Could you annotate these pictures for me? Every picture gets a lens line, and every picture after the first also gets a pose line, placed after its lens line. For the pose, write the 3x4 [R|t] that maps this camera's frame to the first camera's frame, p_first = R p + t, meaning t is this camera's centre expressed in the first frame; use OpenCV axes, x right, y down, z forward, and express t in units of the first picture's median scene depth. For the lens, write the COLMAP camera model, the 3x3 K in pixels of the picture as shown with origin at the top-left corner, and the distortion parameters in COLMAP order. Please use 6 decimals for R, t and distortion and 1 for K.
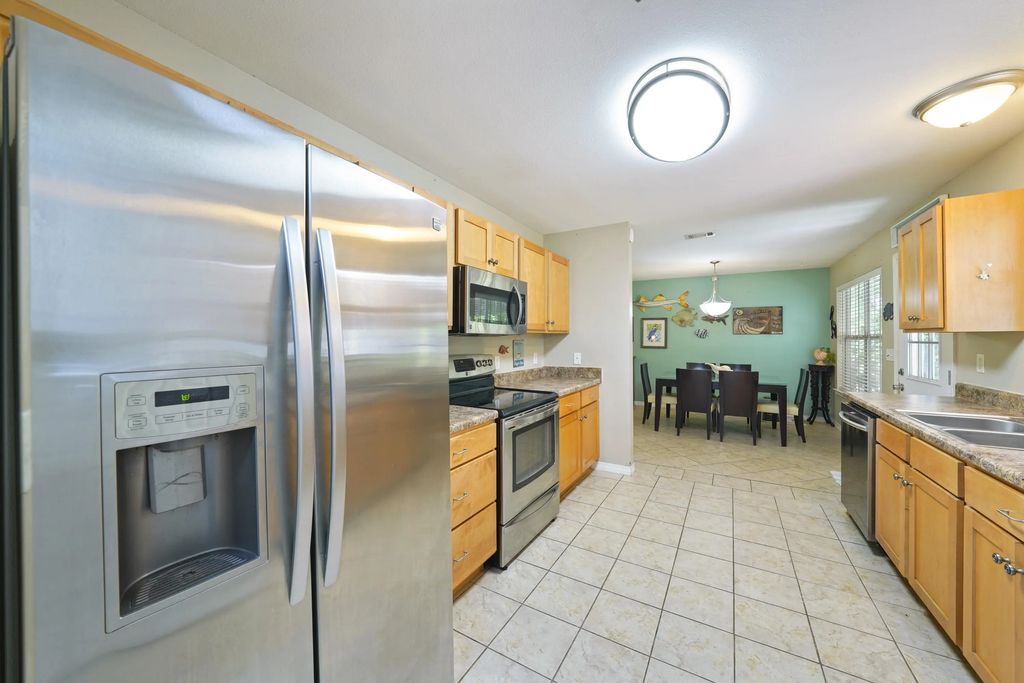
lens RADIAL K [[379.5, 0, 513.0], [0, 379.5, 339.6], [0, 0, 1]] dist [-0.002005, -0.000035]
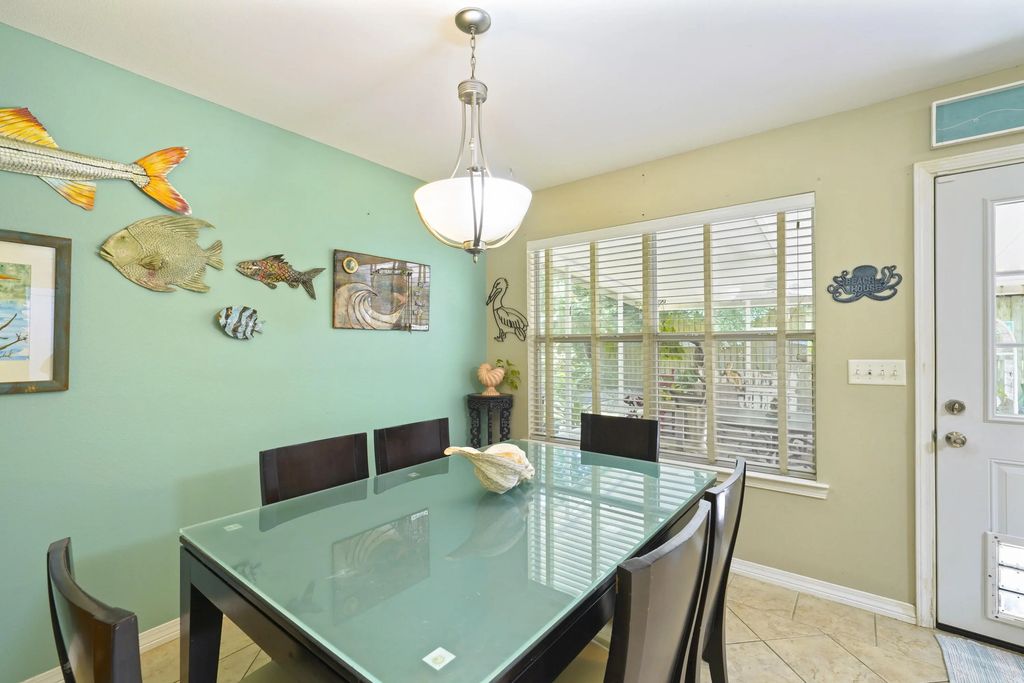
lens RADIAL K [[443.5, 0, 515.6], [0, 443.5, 343.8], [0, 0, 1]] dist [0.003505, 0.000225]
pose [[0.129587, 0.003459, 0.991562, 0.212356], [0.009547, 0.999943, -0.004736, 0.002408], [-0.991522, 0.010080, 0.129547, 0.777170]]
